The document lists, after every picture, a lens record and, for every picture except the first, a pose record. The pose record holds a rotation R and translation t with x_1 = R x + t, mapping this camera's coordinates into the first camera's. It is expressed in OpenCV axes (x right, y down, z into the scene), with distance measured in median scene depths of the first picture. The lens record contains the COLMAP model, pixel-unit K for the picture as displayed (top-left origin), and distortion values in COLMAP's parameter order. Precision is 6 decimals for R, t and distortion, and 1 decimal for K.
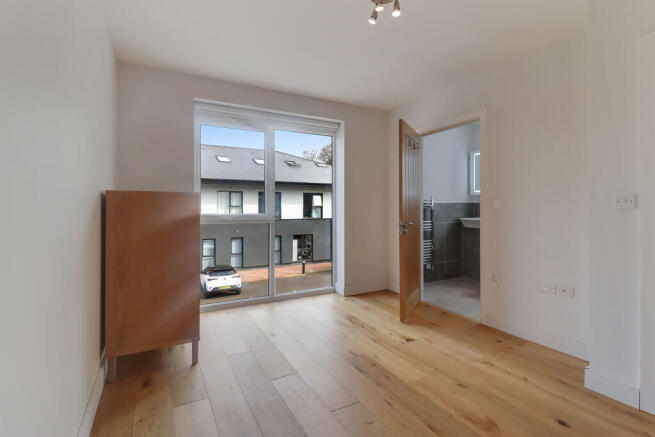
lens RADIAL K [[301.9, 0, 338.6], [0, 301.9, 206.7], [0, 0, 1]] dist [-0.006094, -0.003268]
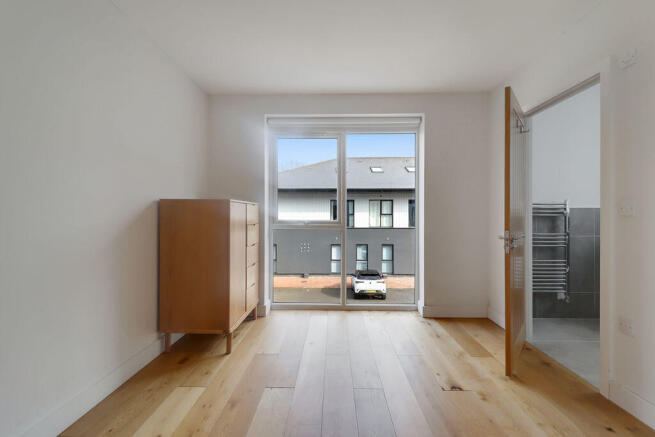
lens RADIAL K [[301.9, 0, 328.3], [0, 301.9, 222.3], [0, 0, 1]] dist [-0.006094, -0.003268]
pose [[0.862391, 0.007916, -0.506180, 0.196616], [0.004945, 0.999698, 0.024060, 0.001400], [0.506218, -0.023252, 0.862092, 0.109235]]
